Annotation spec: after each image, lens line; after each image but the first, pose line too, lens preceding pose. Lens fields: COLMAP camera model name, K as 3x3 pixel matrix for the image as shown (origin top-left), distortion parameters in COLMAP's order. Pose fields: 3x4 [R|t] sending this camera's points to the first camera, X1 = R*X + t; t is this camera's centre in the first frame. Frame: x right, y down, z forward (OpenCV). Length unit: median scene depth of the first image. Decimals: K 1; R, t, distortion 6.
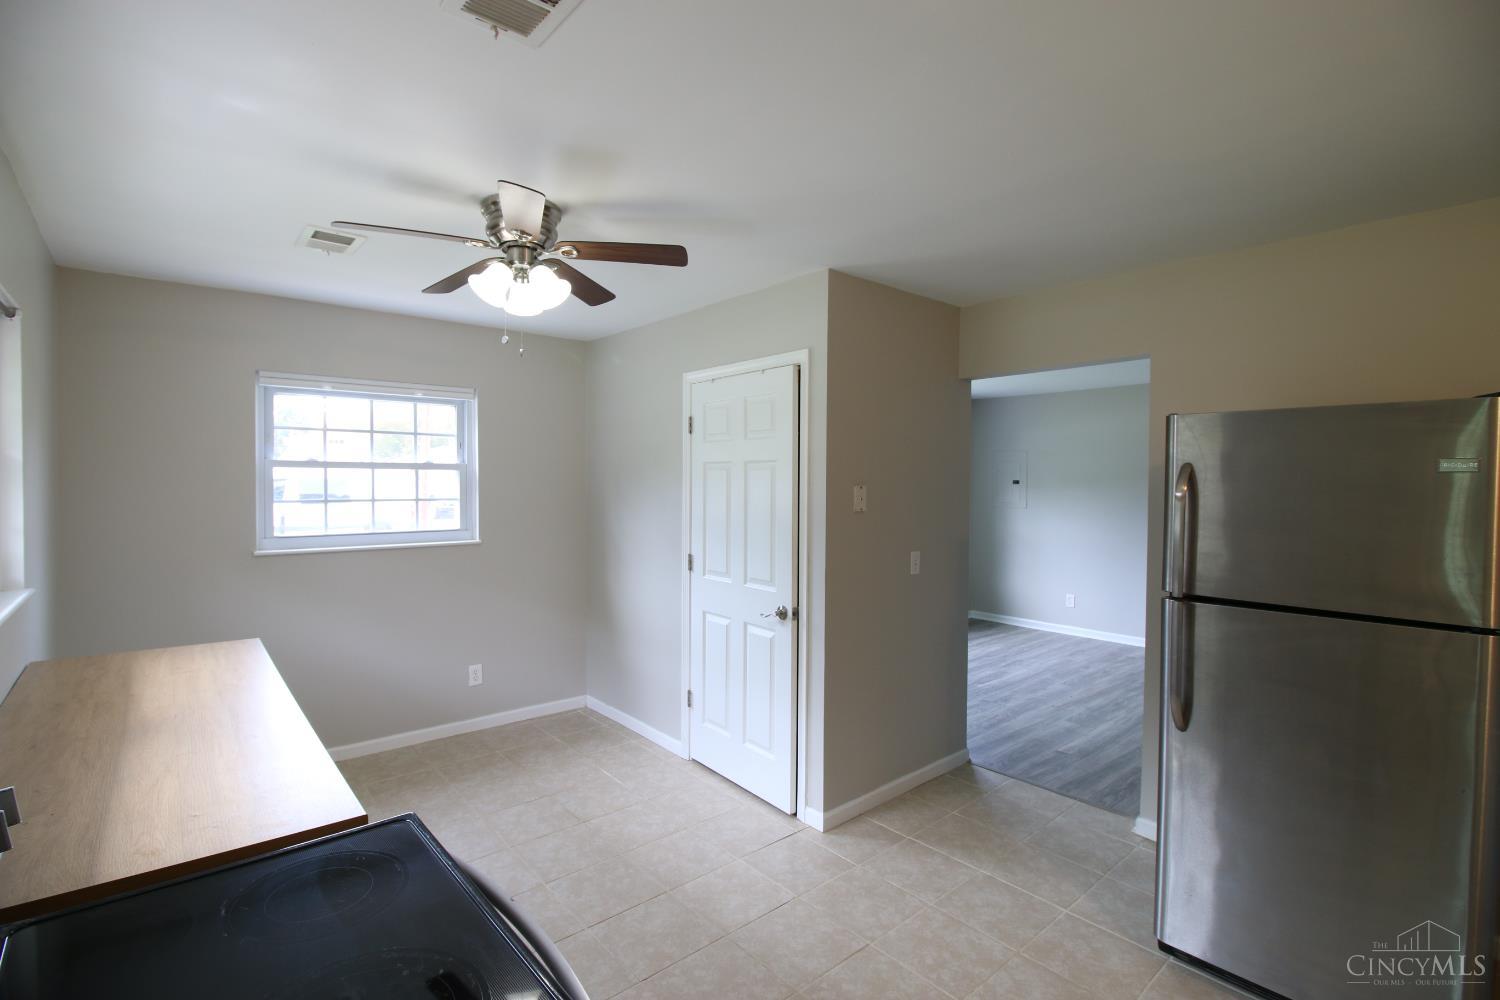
lens RADIAL K [[688.8, 0, 740.1], [0, 688.8, 495.1], [0, 0, 1]] dist [-0.000944, -0.010826]
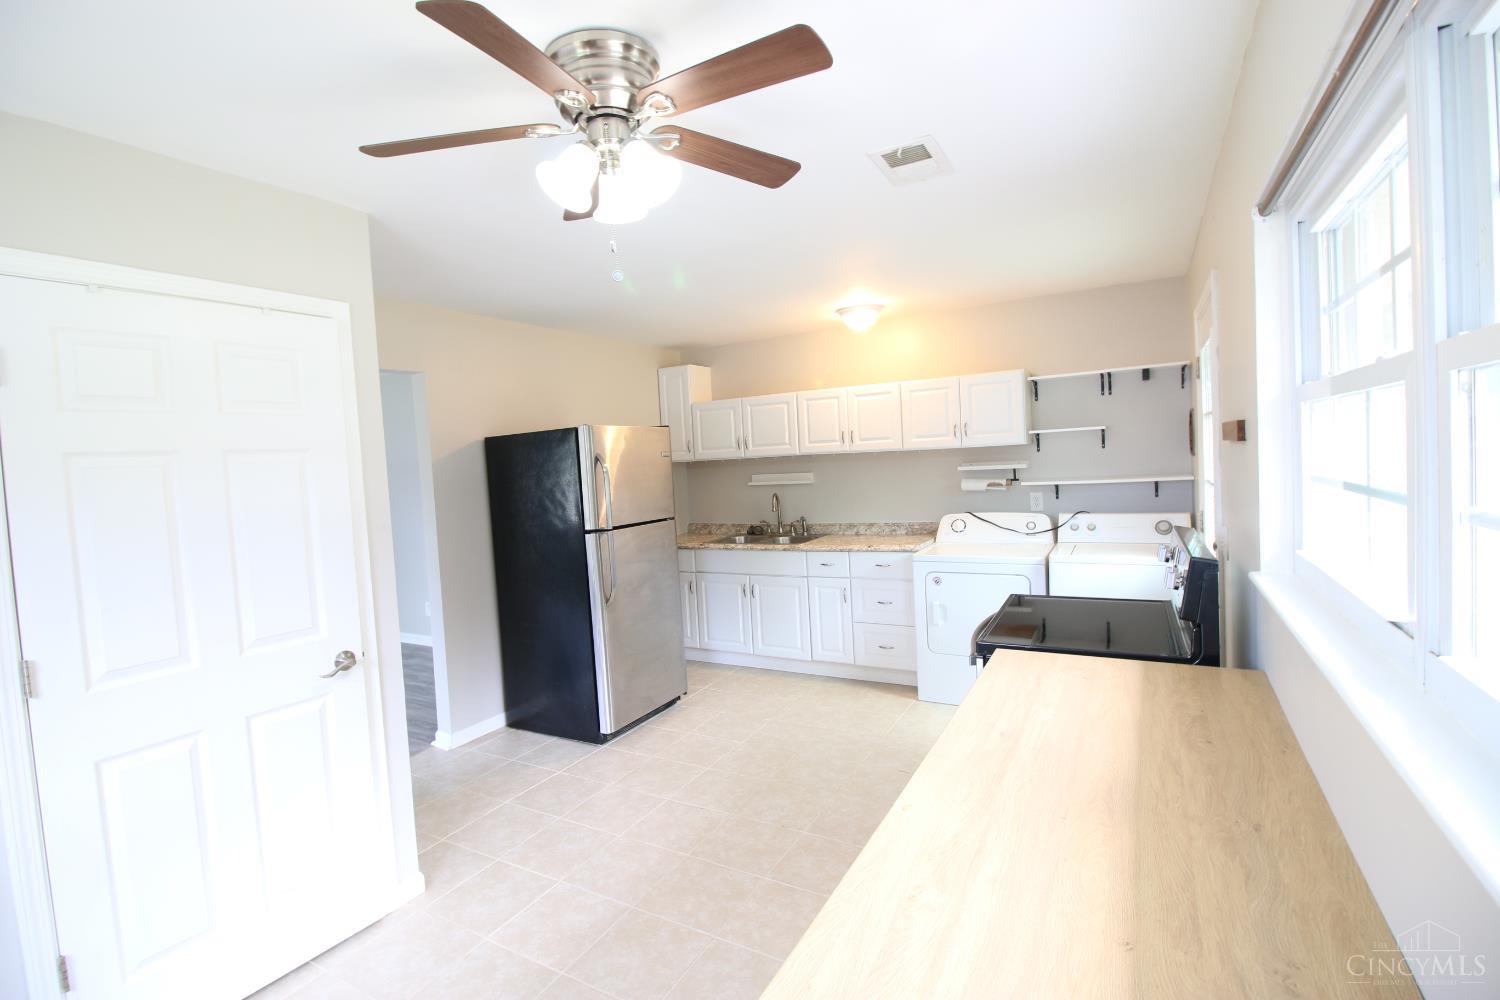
lens RADIAL K [[688.8, 0, 740.1], [0, 688.8, 495.1], [0, 0, 1]] dist [-0.000944, -0.010826]
pose [[-0.333994, -0.035550, 0.941905, -0.517963], [0.075763, 0.995043, 0.064420, -0.010709], [-0.939525, 0.092877, -0.329645, 0.577449]]
